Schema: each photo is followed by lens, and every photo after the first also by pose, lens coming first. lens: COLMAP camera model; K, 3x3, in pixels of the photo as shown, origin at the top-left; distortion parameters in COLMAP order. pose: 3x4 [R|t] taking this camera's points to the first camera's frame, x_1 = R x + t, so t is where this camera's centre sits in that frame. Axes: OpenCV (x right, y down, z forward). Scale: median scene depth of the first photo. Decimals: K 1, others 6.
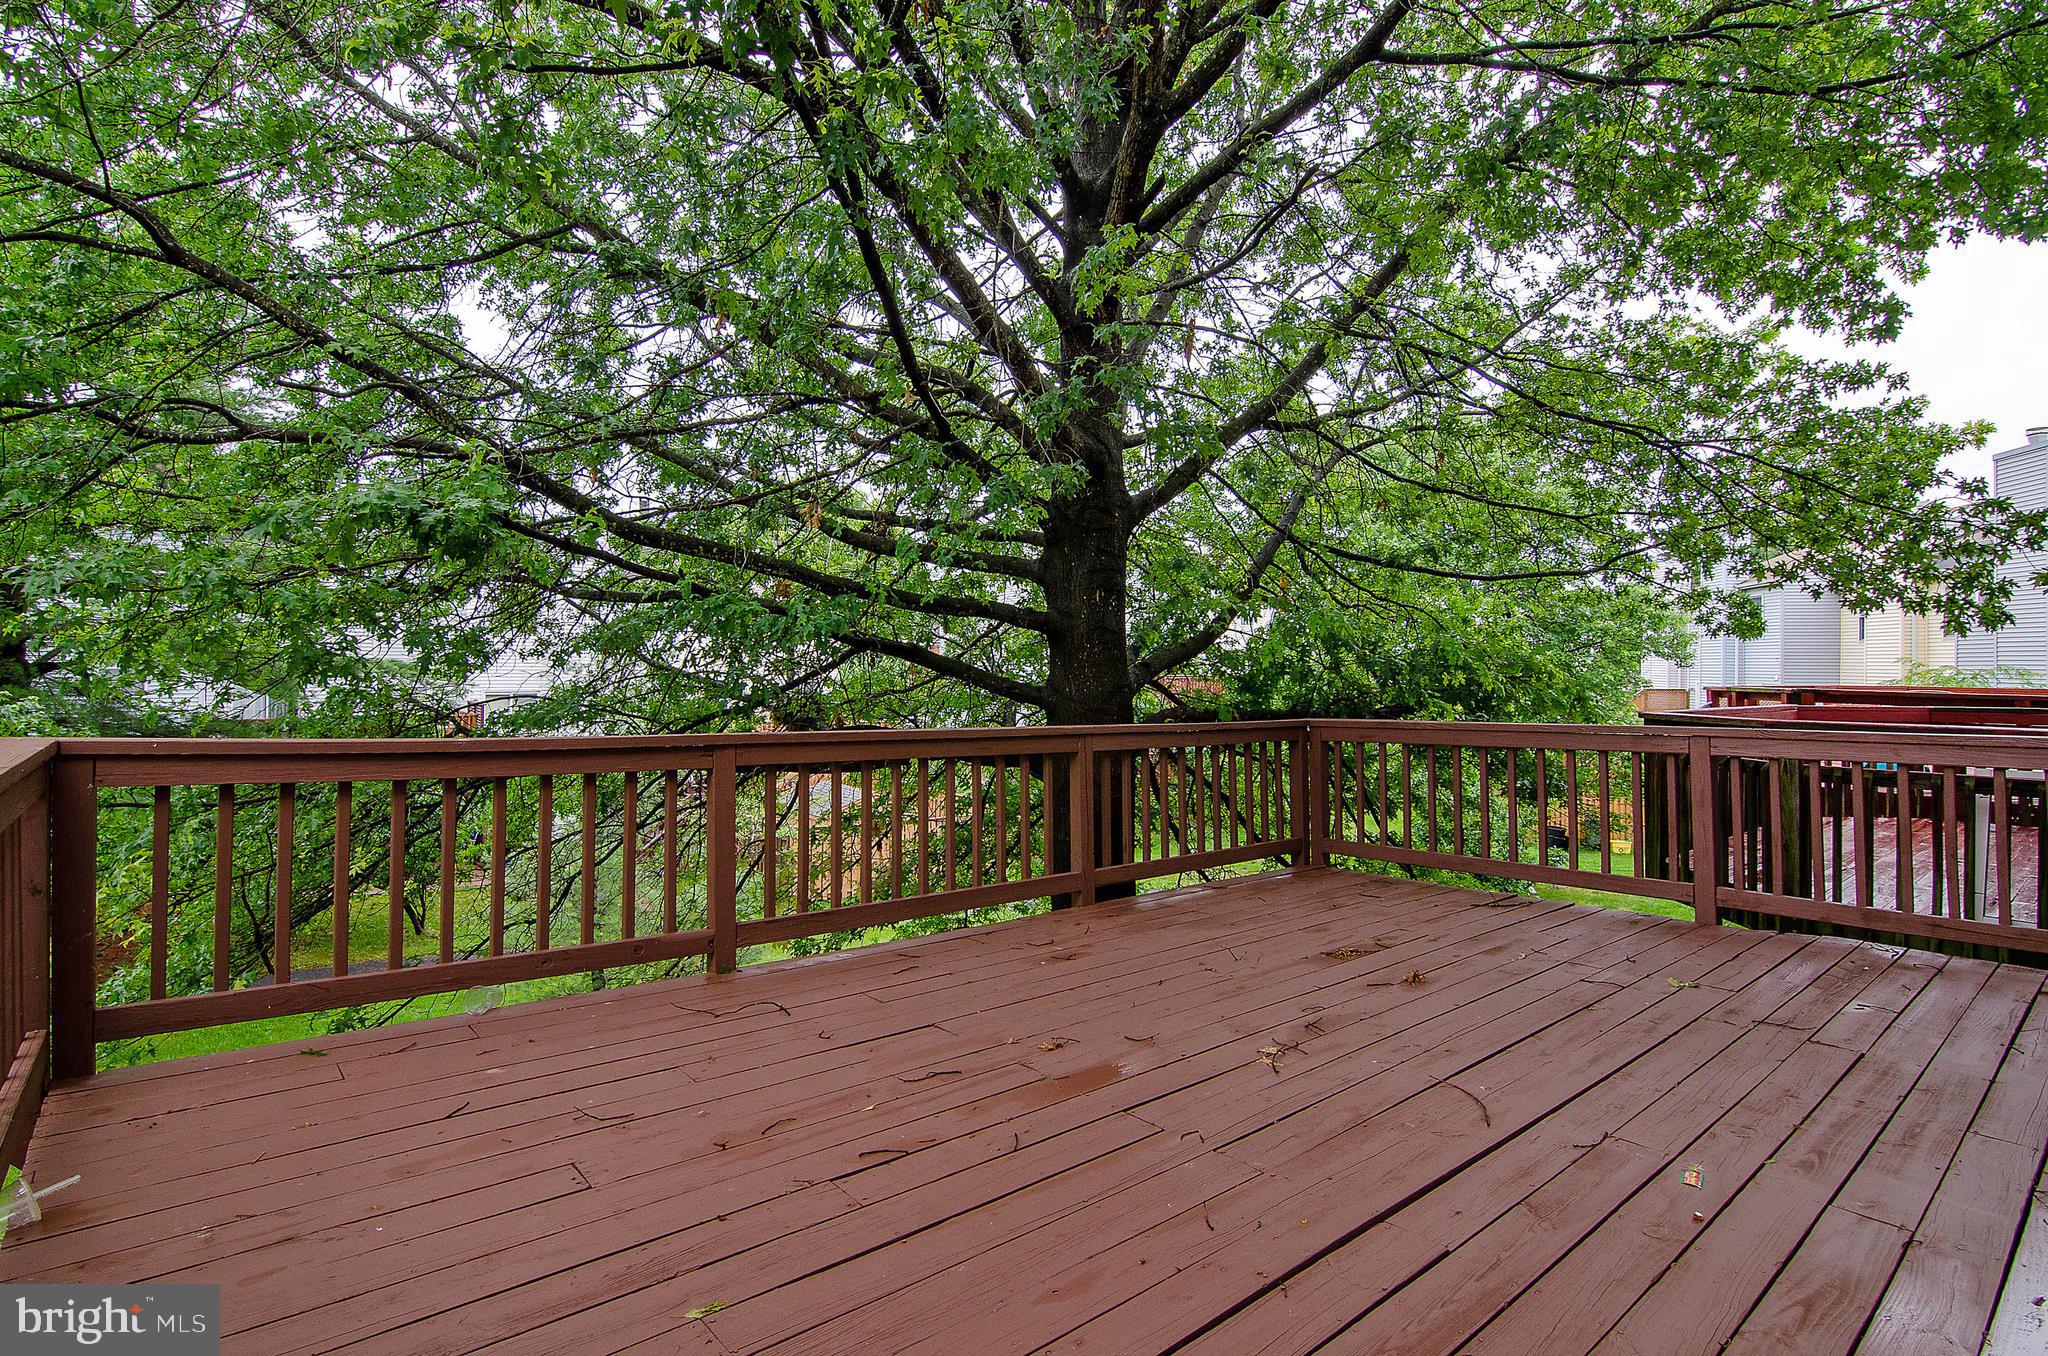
lens RADIAL K [[990.7, 0, 1013.0], [0, 990.7, 675.6], [0, 0, 1]] dist [0.008749, -0.004379]
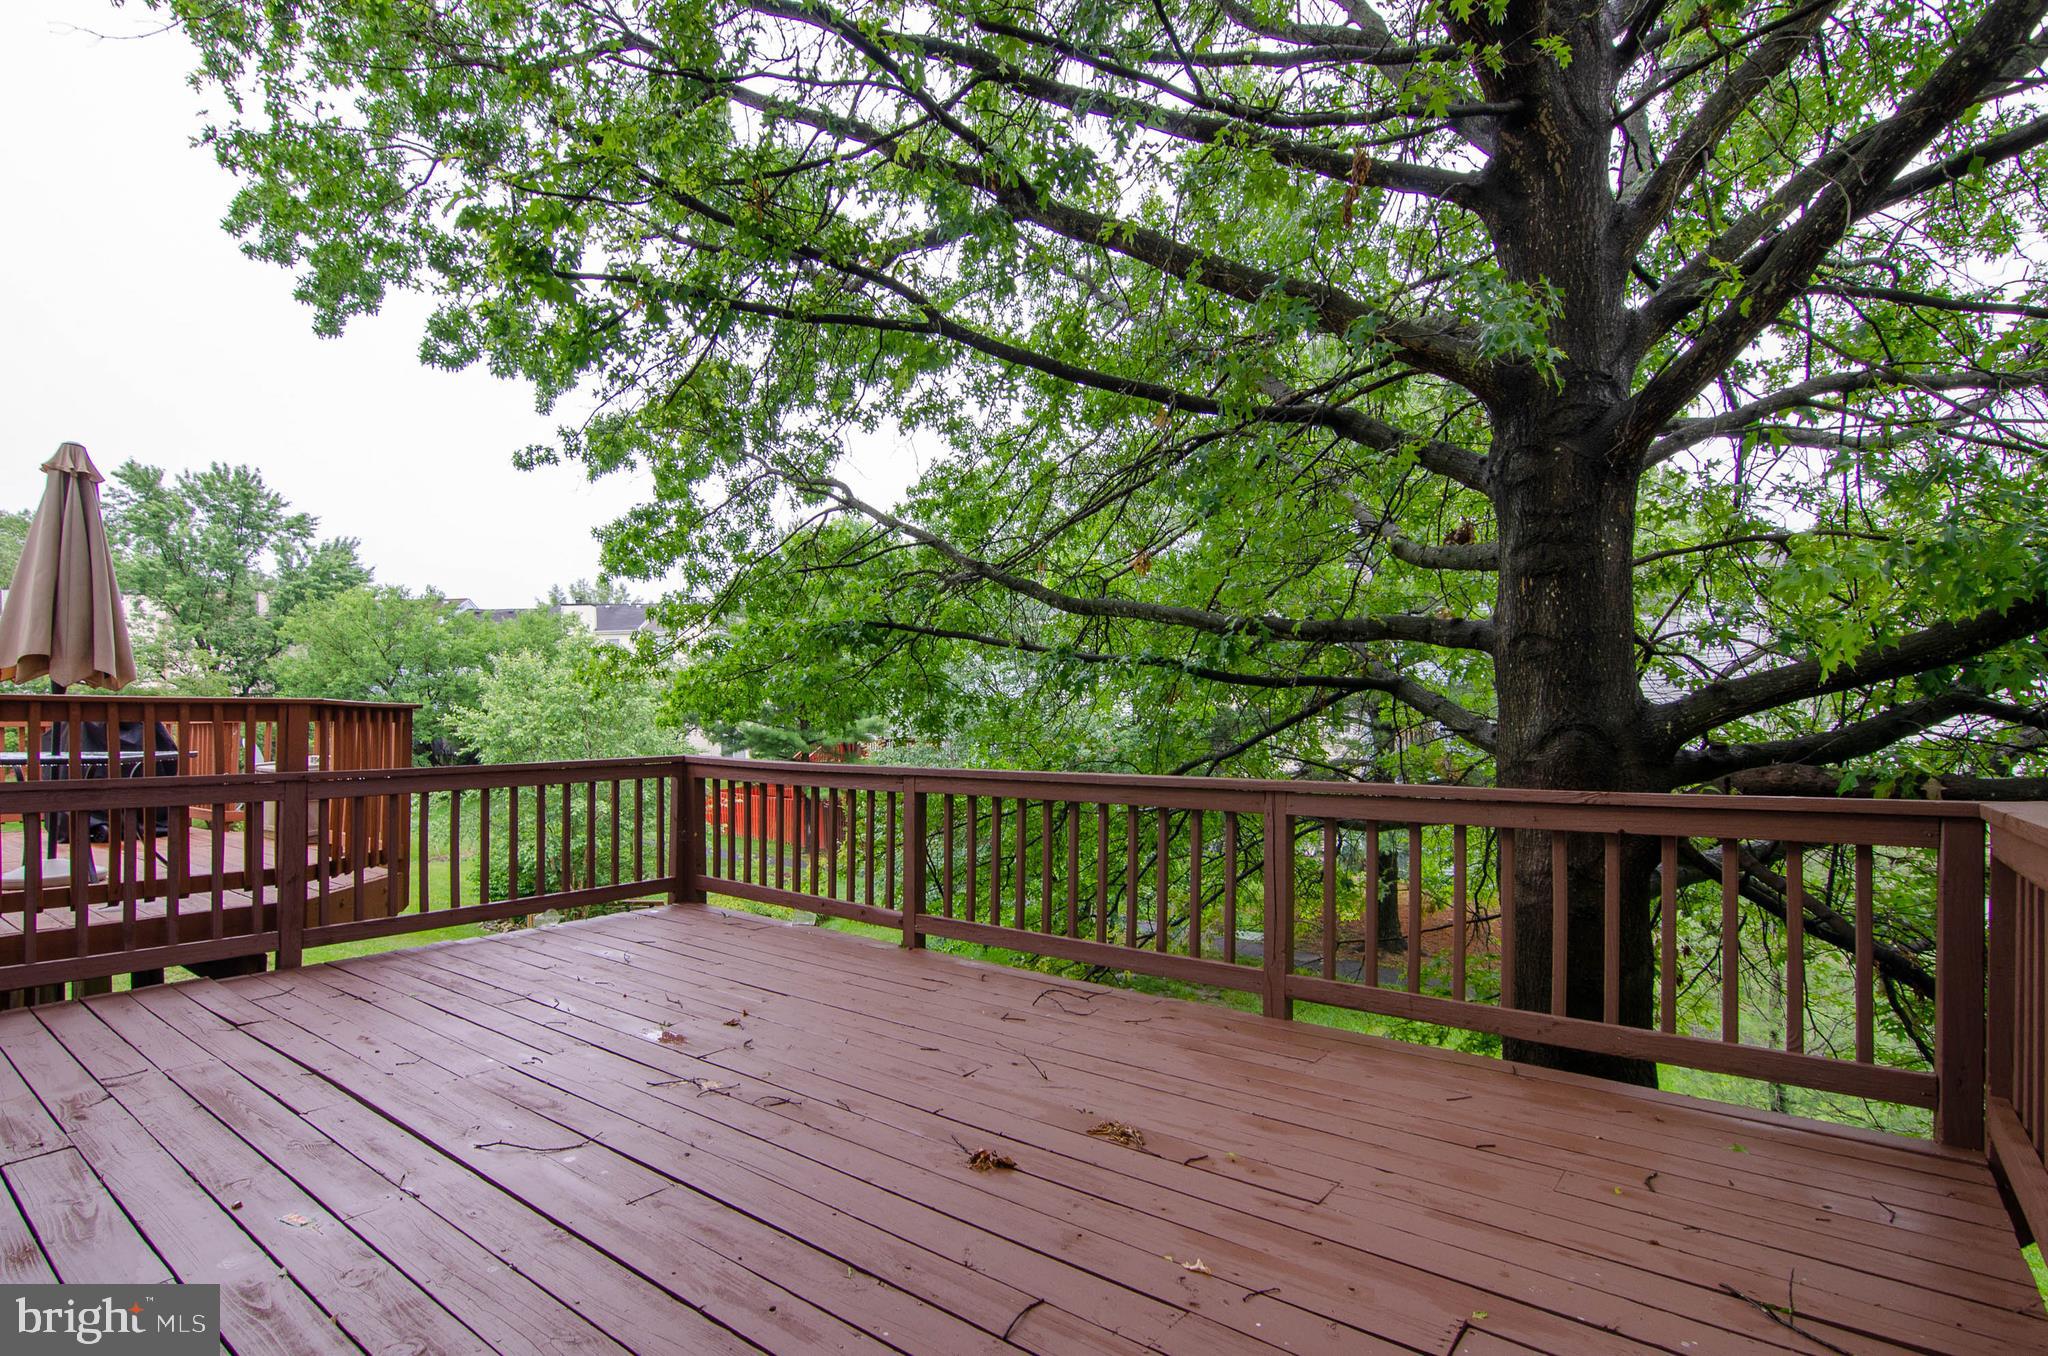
lens RADIAL K [[990.7, 0, 977.1], [0, 990.7, 729.7], [0, 0, 1]] dist [0.008749, -0.004379]
pose [[0.179974, -0.020506, -0.983458, 1.408758], [0.015430, 0.999719, -0.018021, 0.050062], [0.983550, -0.011932, 0.180240, 1.188361]]
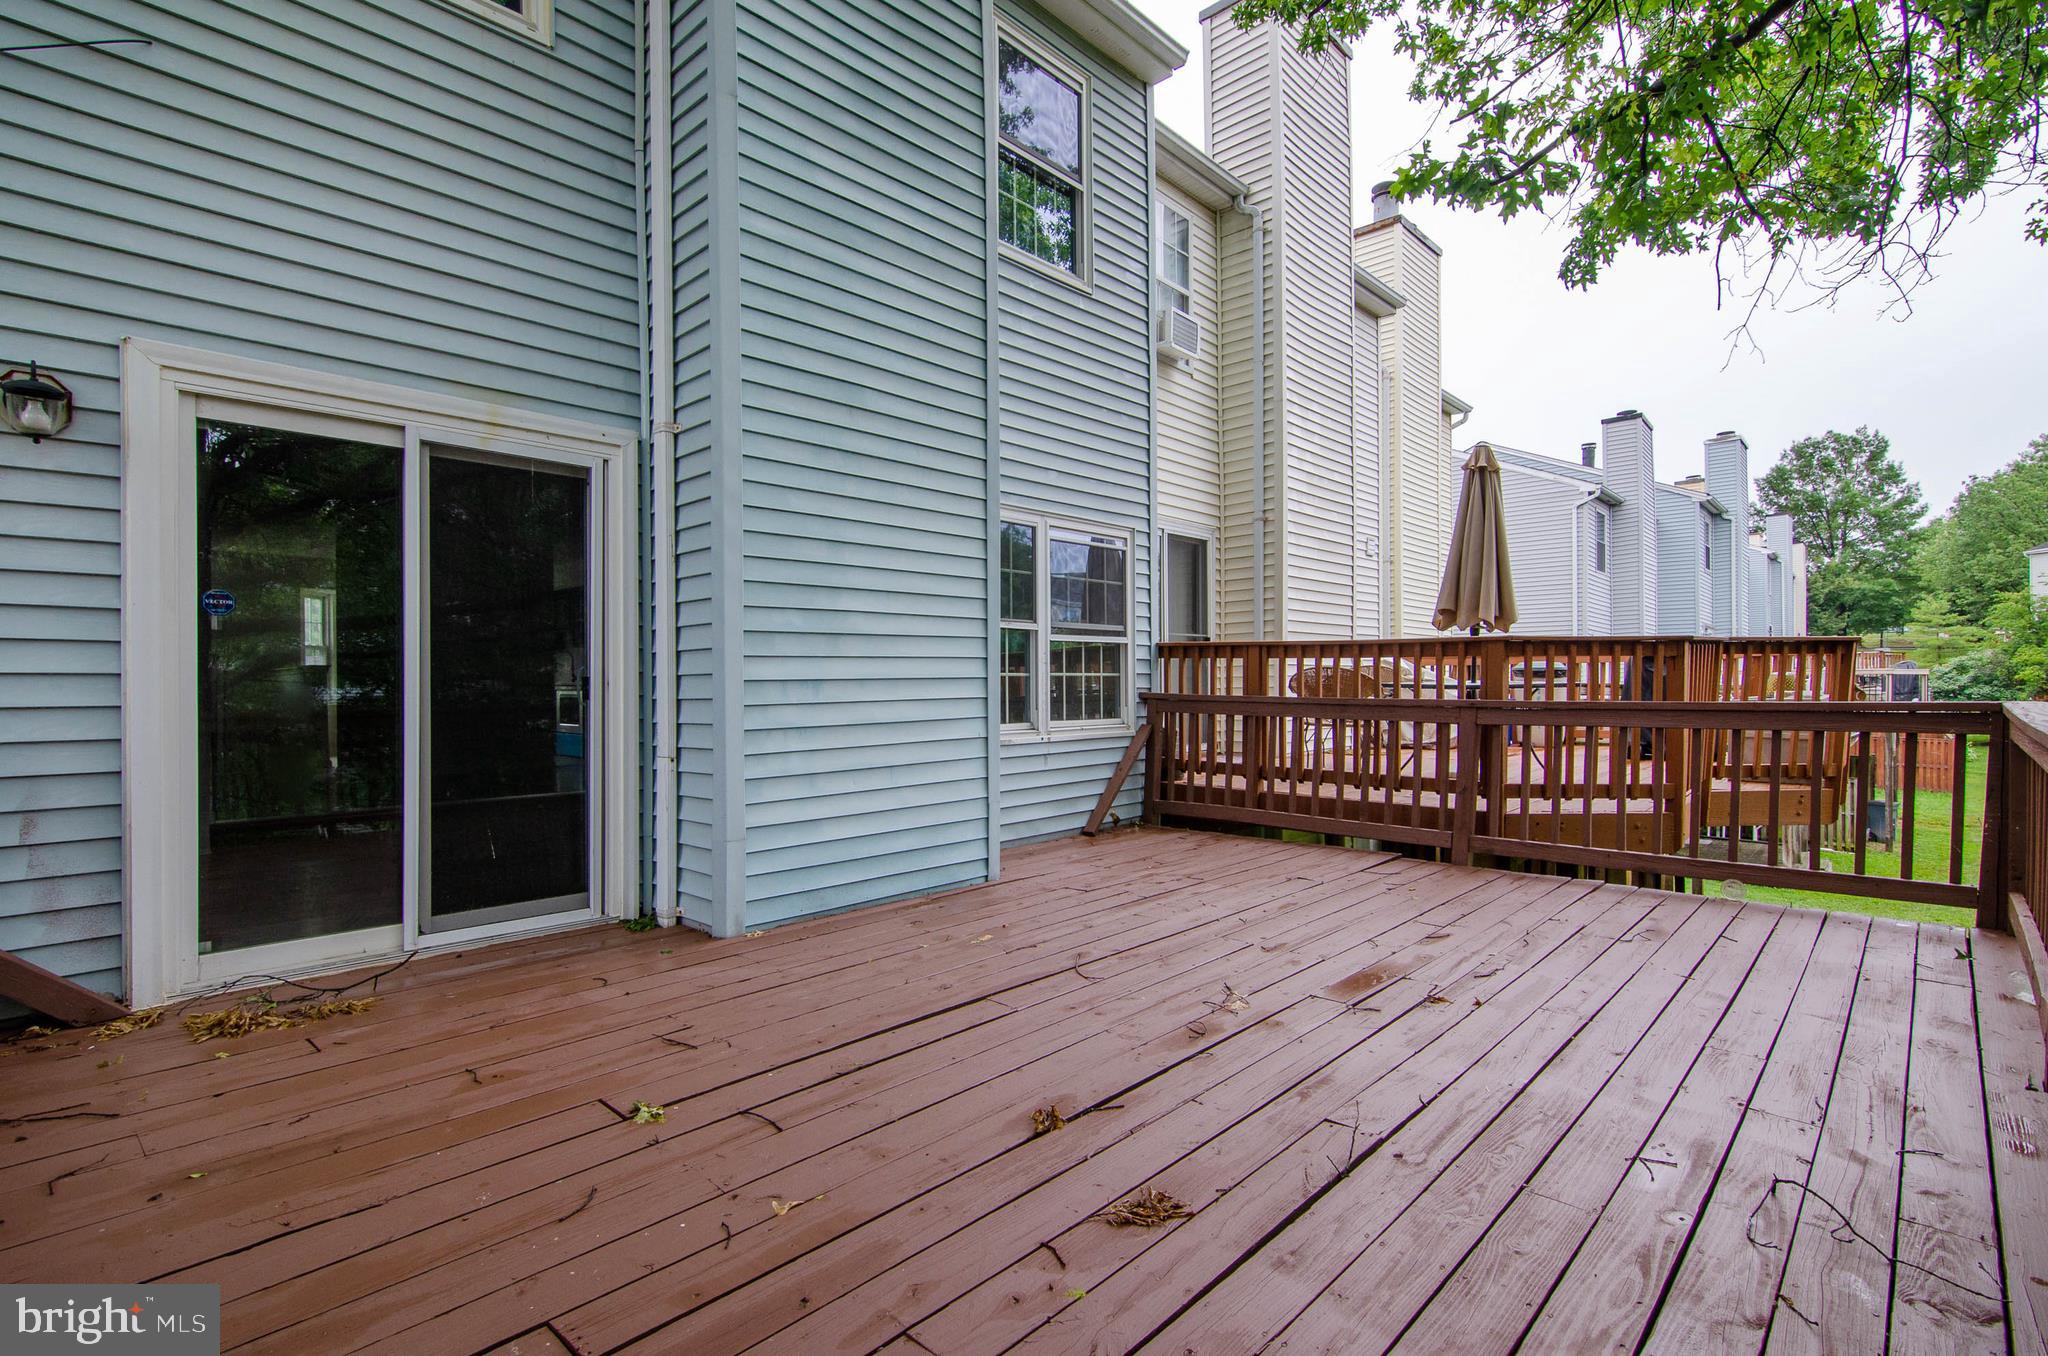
lens RADIAL K [[990.7, 0, 1030.2], [0, 990.7, 675.3], [0, 0, 1]] dist [0.008749, -0.004379]
pose [[-0.988613, -0.017205, -0.149497, 0.689218], [-0.016946, 0.999852, -0.003001, 0.045564], [0.149526, -0.000433, -0.988758, 2.169651]]
